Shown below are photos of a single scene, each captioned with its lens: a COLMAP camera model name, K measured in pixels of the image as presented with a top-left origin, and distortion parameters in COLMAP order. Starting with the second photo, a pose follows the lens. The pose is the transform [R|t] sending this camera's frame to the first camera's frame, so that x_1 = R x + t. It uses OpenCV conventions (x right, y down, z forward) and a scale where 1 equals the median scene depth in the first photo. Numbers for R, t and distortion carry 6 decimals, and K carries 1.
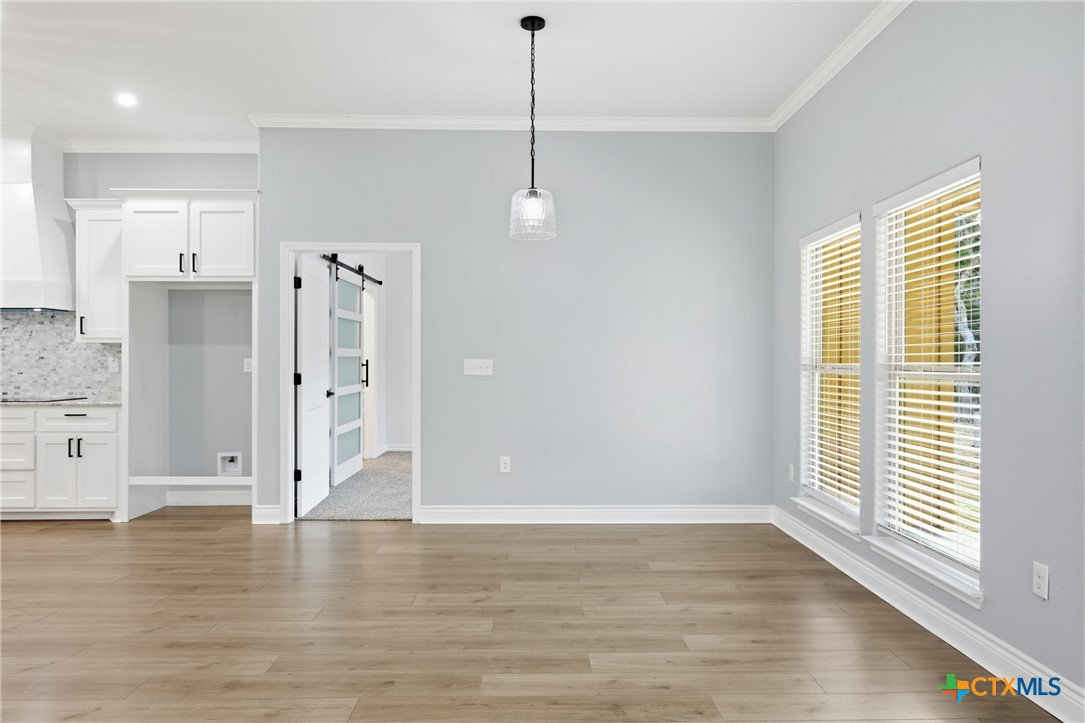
lens RADIAL K [[700.3, 0, 536.5], [0, 700.3, 361.6], [0, 0, 1]] dist [0.003690, -0.002269]
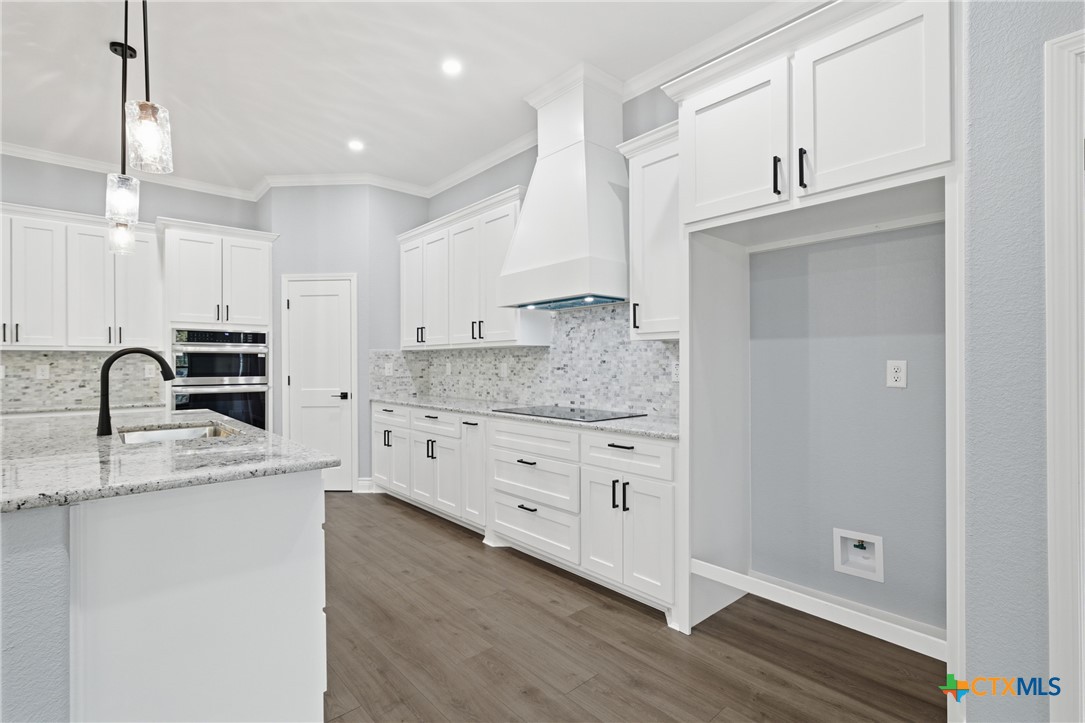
lens RADIAL K [[500.8, 0, 555.5], [0, 500.8, 361.2], [0, 0, 1]] dist [-0.004173, 0.002167]
pose [[0.667064, -0.005553, -0.744980, -0.321935], [0.000700, 0.999976, -0.006826, -0.001992], [0.745000, 0.004032, 0.667052, 0.597337]]
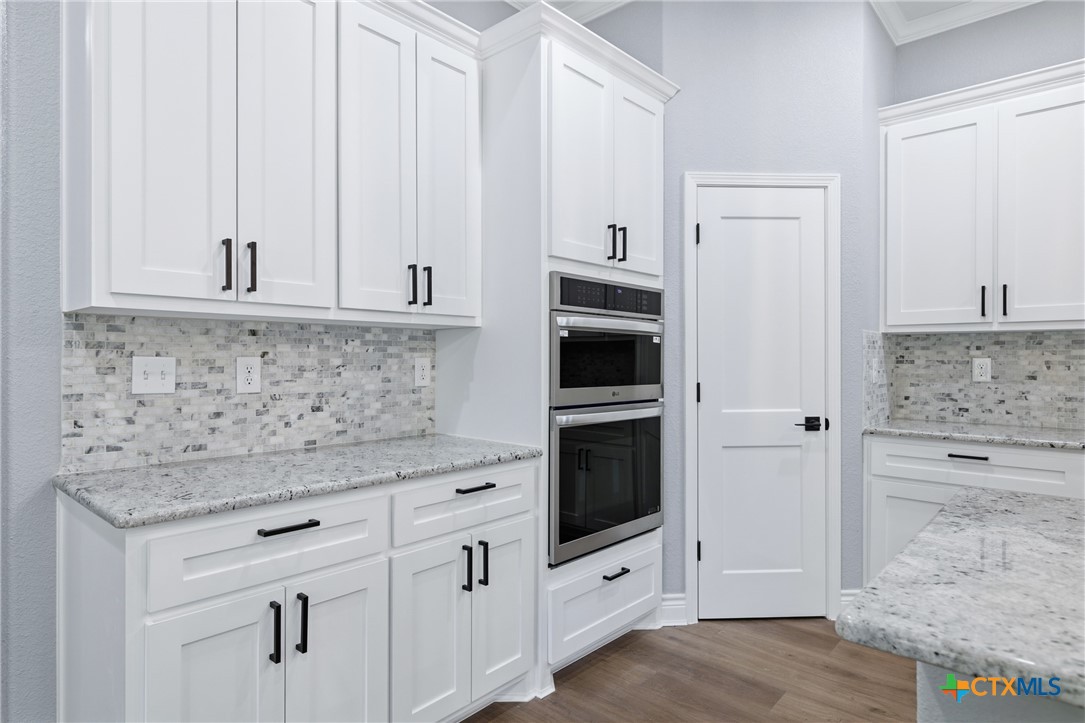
lens RADIAL K [[601.5, 0, 553.9], [0, 601.5, 359.2], [0, 0, 1]] dist [-0.004191, 0.003421]
pose [[0.738344, 0.001710, -0.674422, -1.028639], [-0.005131, 0.999982, -0.003081, -0.000437], [0.674404, 0.005735, 0.738340, 0.379978]]
